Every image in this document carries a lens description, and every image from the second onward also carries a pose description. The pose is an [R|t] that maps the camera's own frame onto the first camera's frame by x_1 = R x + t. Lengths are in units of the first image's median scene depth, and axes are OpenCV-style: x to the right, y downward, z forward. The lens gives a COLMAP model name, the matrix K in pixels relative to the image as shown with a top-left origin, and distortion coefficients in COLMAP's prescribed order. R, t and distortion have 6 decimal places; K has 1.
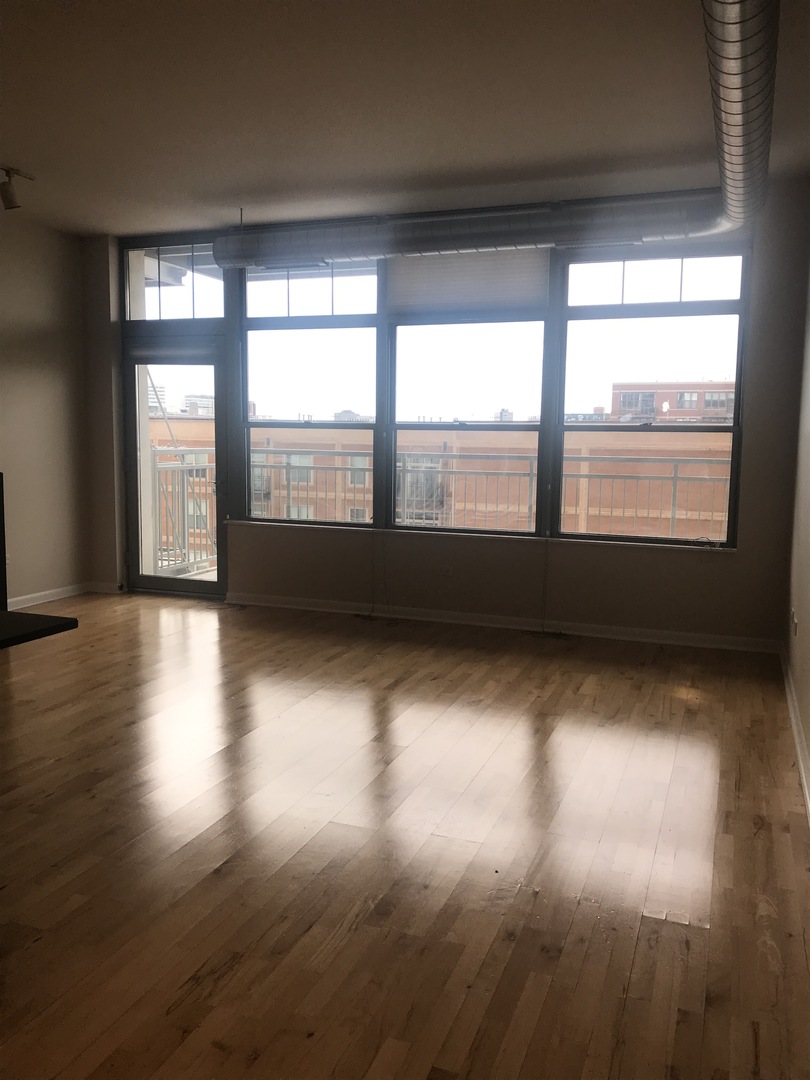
lens RADIAL K [[901.9, 0, 403.3], [0, 901.9, 547.3], [0, 0, 1]] dist [-0.002371, -0.003056]
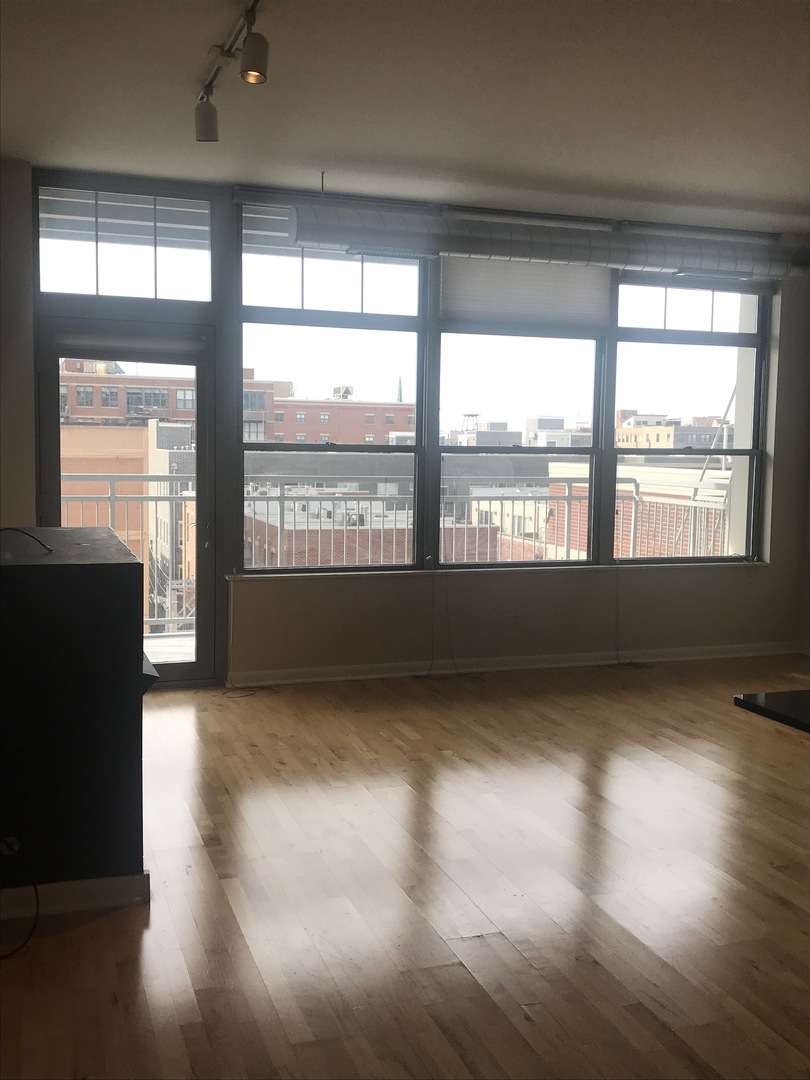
lens RADIAL K [[1055.9, 0, 403.4], [0, 1055.9, 533.2], [0, 0, 1]] dist [0.023908, 0.000000]
pose [[0.766295, -0.052864, 0.640311, -0.680964], [0.080036, 0.996701, -0.013496, -0.044006], [-0.637485, 0.061590, 0.767997, 0.259932]]
